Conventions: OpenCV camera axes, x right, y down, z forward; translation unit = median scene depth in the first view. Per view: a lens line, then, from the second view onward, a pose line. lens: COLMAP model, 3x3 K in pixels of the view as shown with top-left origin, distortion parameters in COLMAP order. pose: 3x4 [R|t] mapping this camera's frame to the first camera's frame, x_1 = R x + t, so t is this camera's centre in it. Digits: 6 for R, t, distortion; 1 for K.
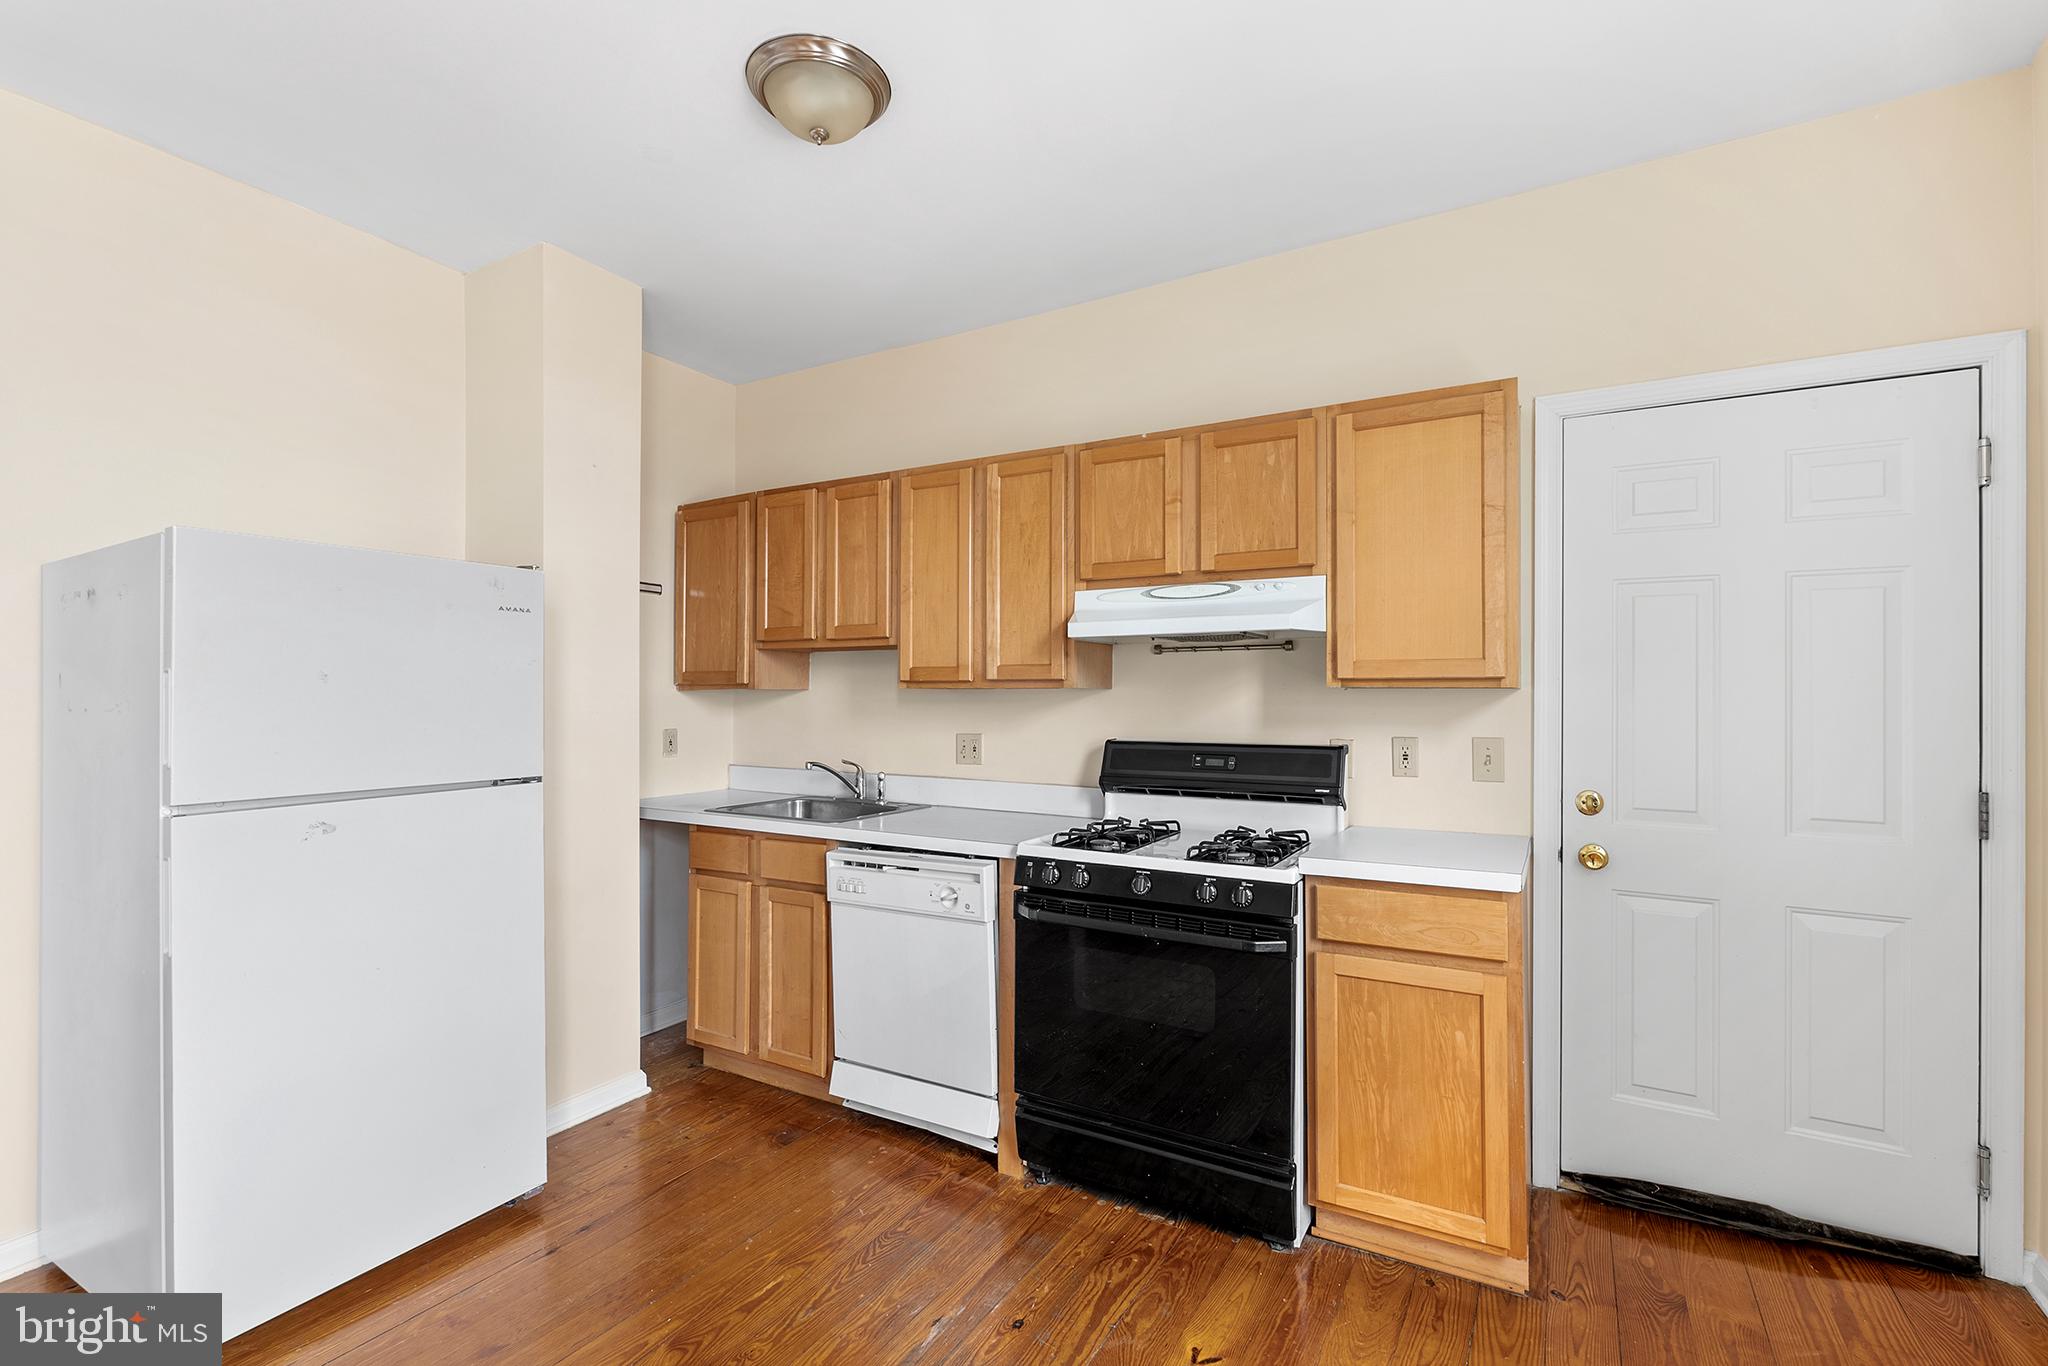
lens RADIAL K [[928.2, 0, 1026.7], [0, 928.2, 685.6], [0, 0, 1]] dist [-0.003873, 0.000587]
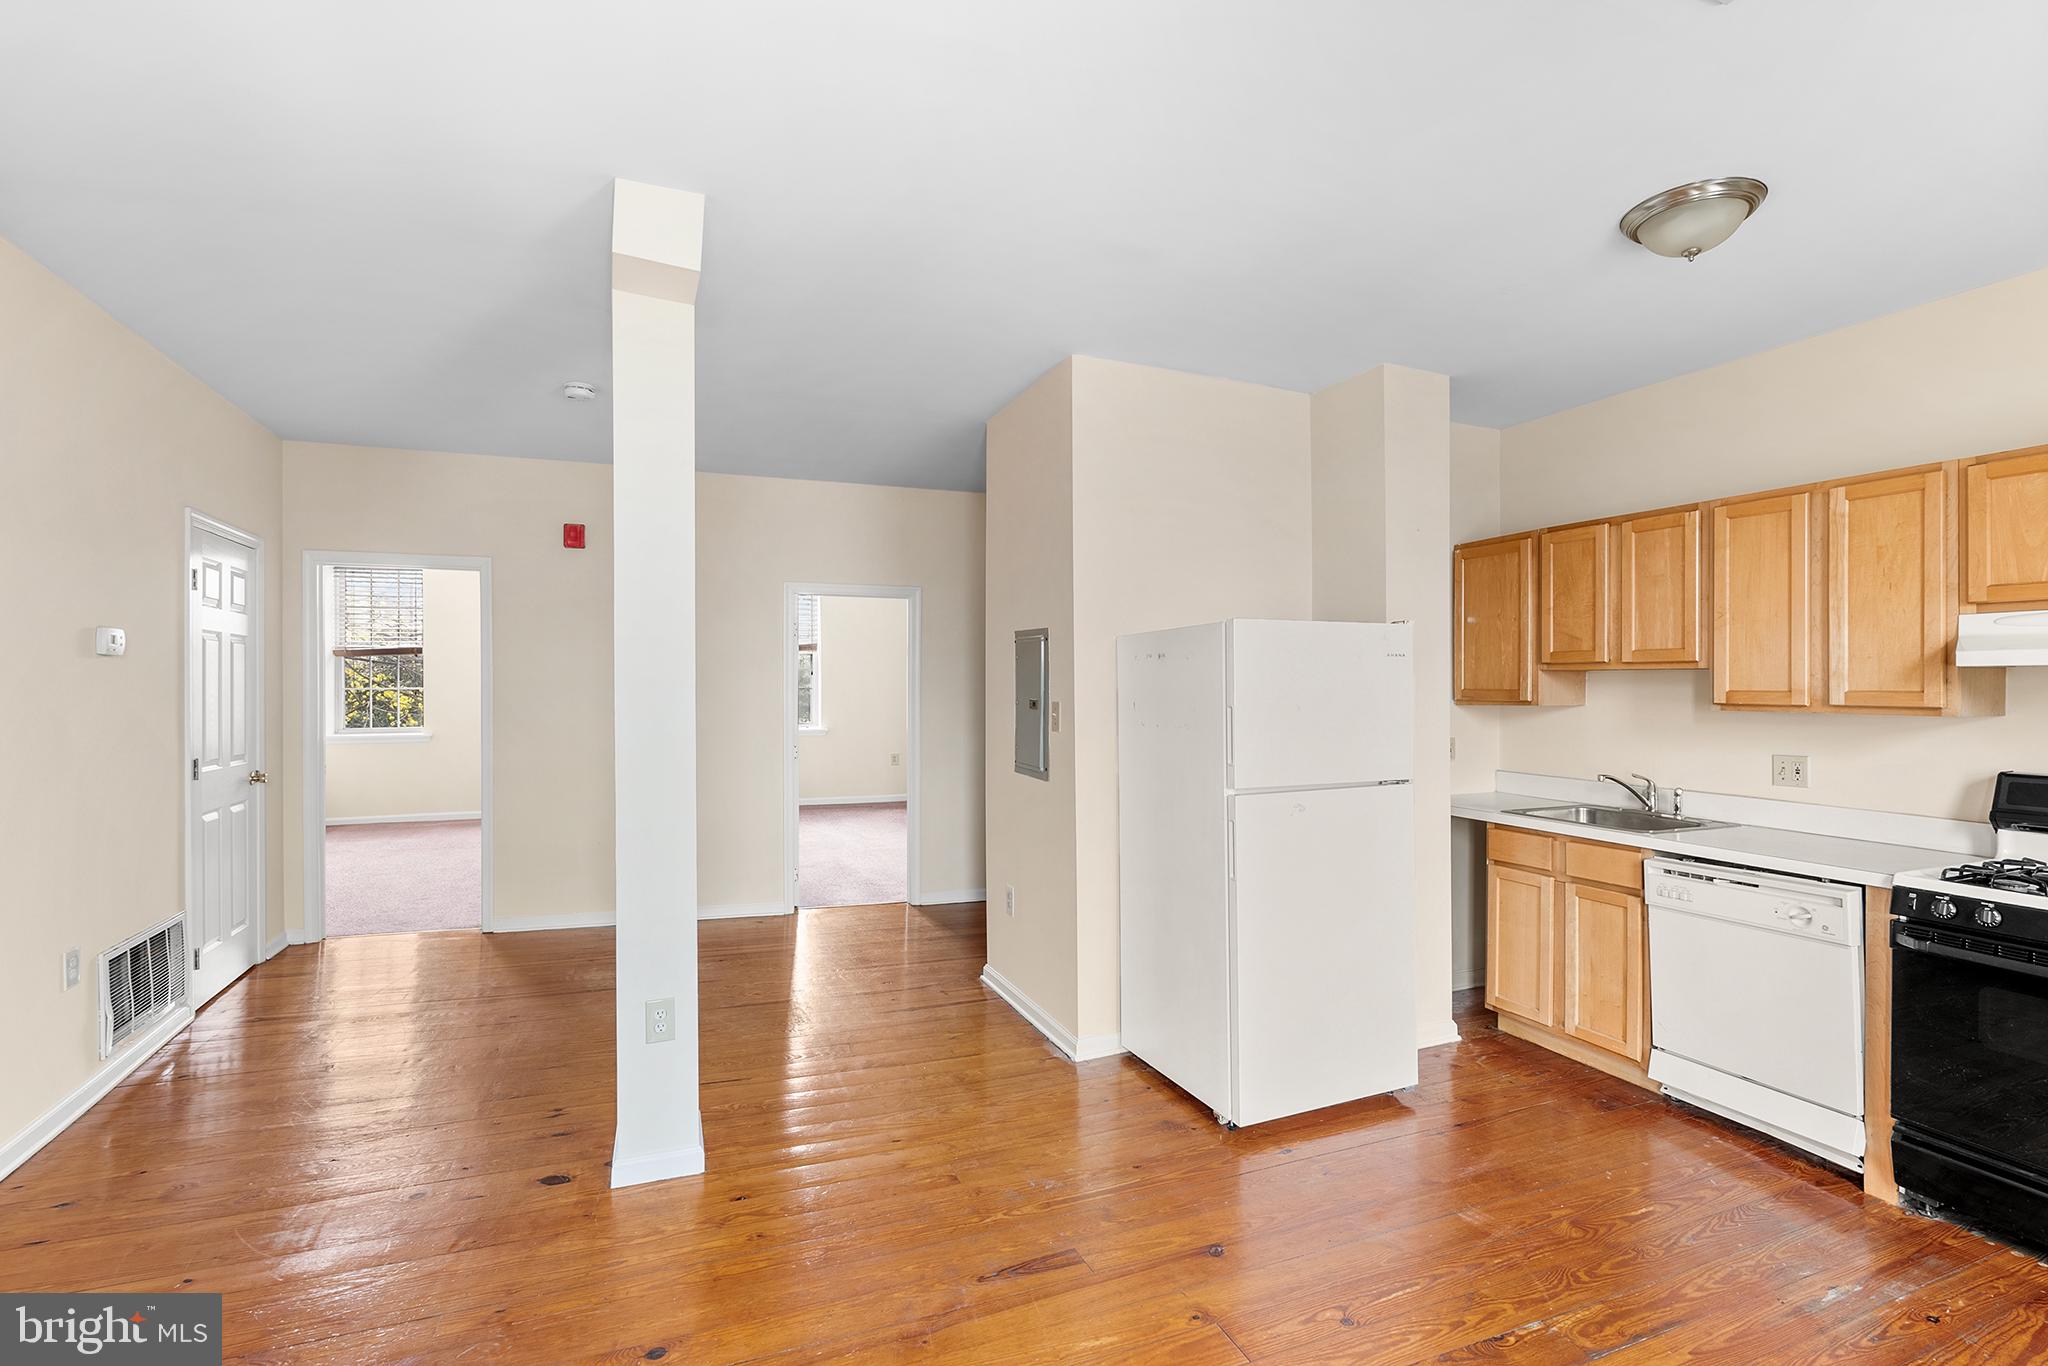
lens RADIAL K [[928.2, 0, 1025.8], [0, 928.2, 683.7], [0, 0, 1]] dist [-0.003873, 0.000587]
pose [[0.793215, -0.000849, -0.608942, -0.148299], [0.007210, 0.999942, 0.007999, -0.052411], [0.608900, -0.010735, 0.793175, -0.379685]]
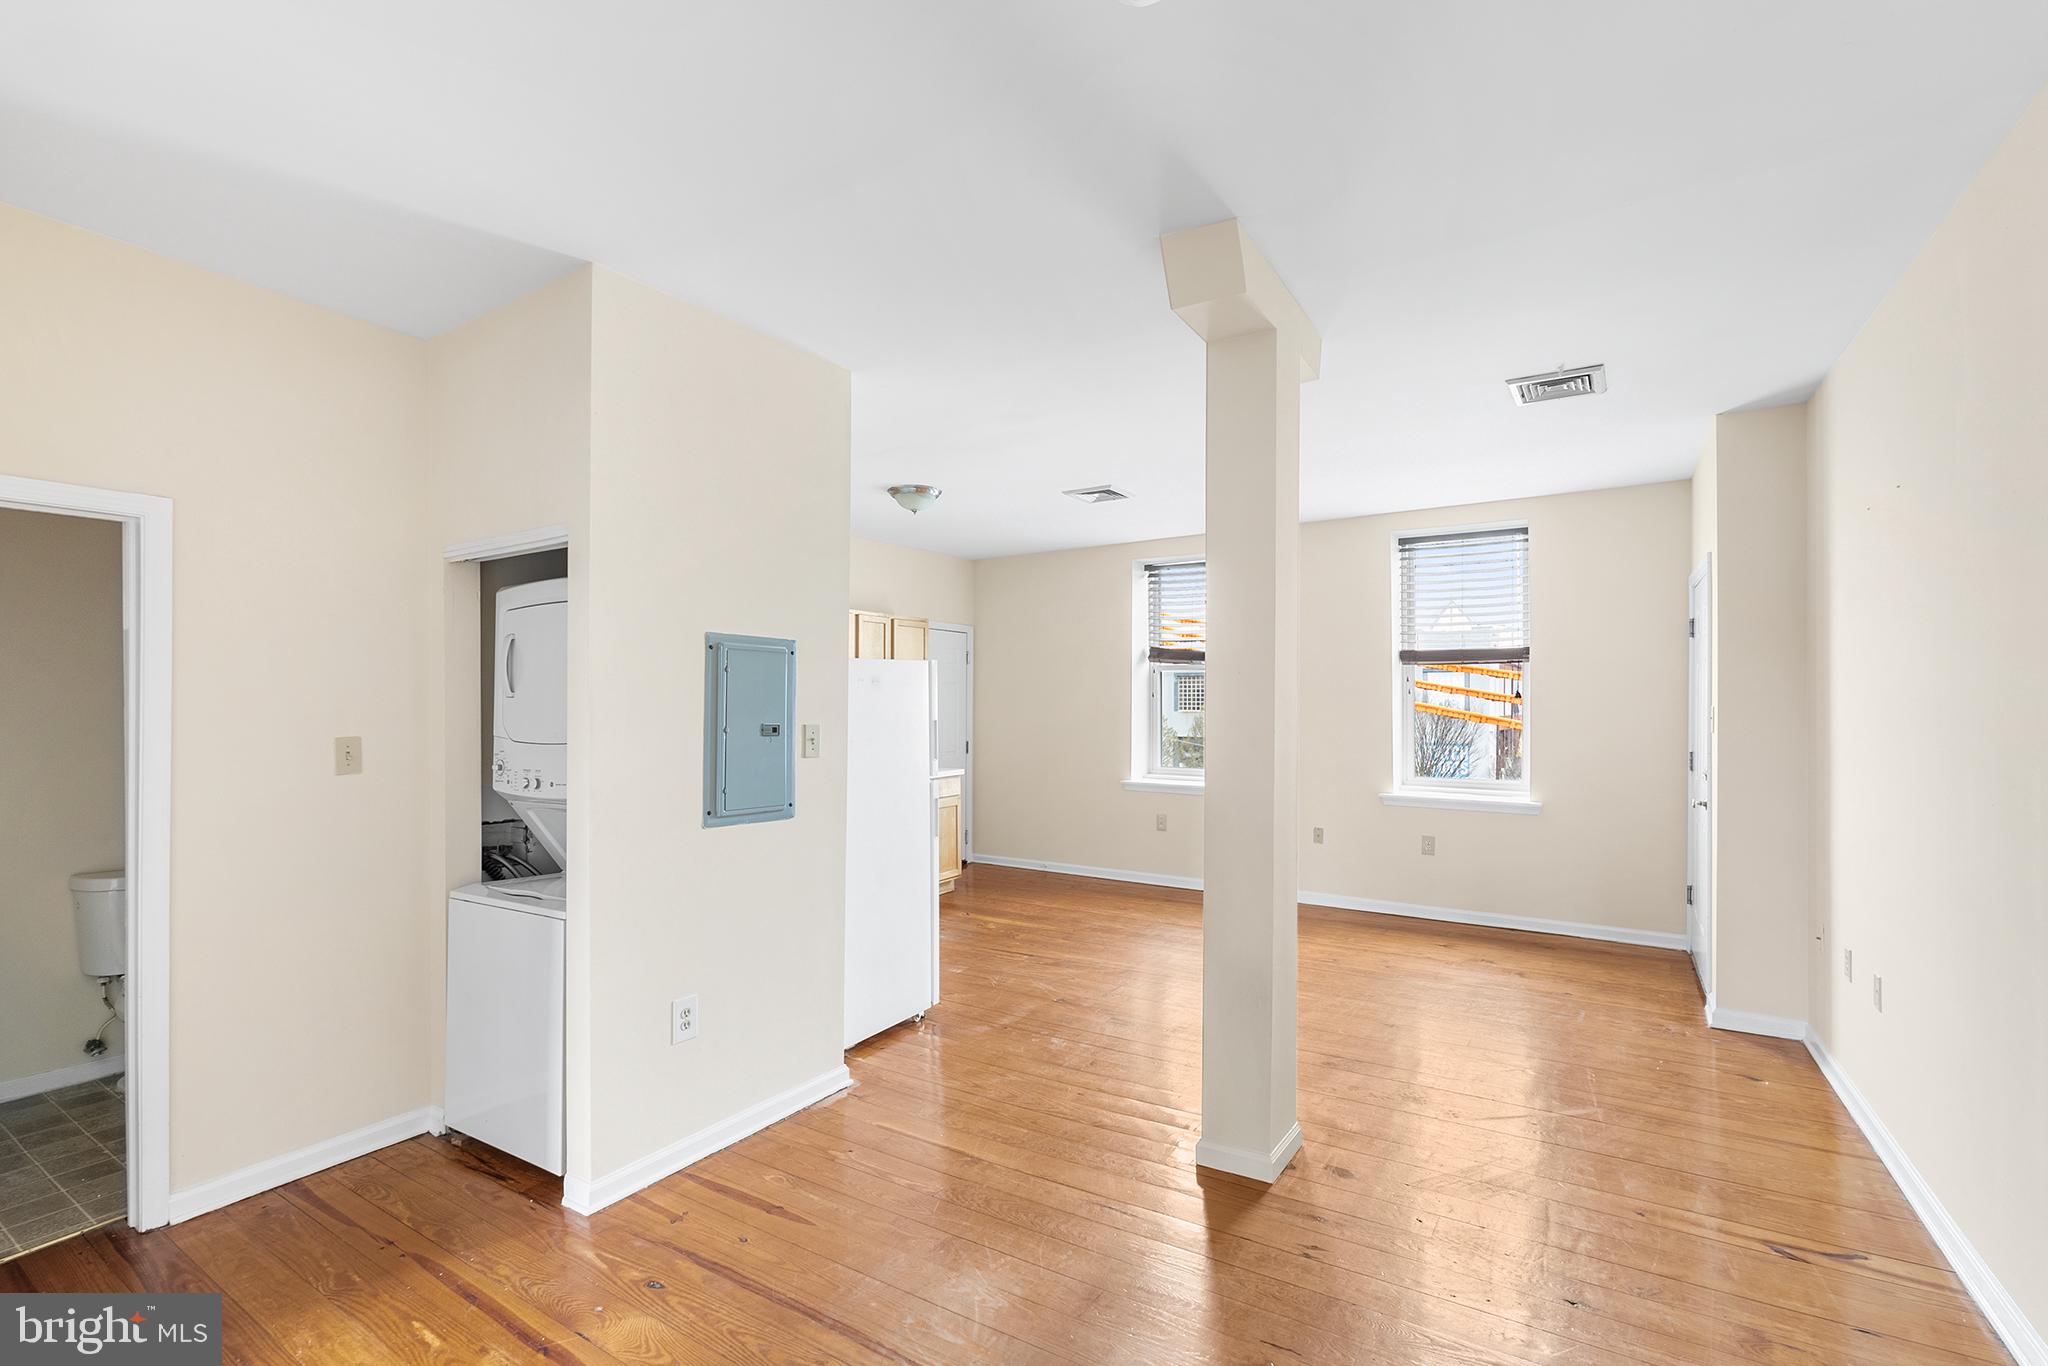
lens RADIAL K [[928.2, 0, 1037.6], [0, 928.2, 695.0], [0, 0, 1]] dist [-0.003873, 0.000587]
pose [[0.041407, 0.008295, 0.999108, -2.334246], [-0.011068, 0.999908, -0.007843, -0.047181], [-0.999081, -0.010733, 0.041495, 0.442100]]
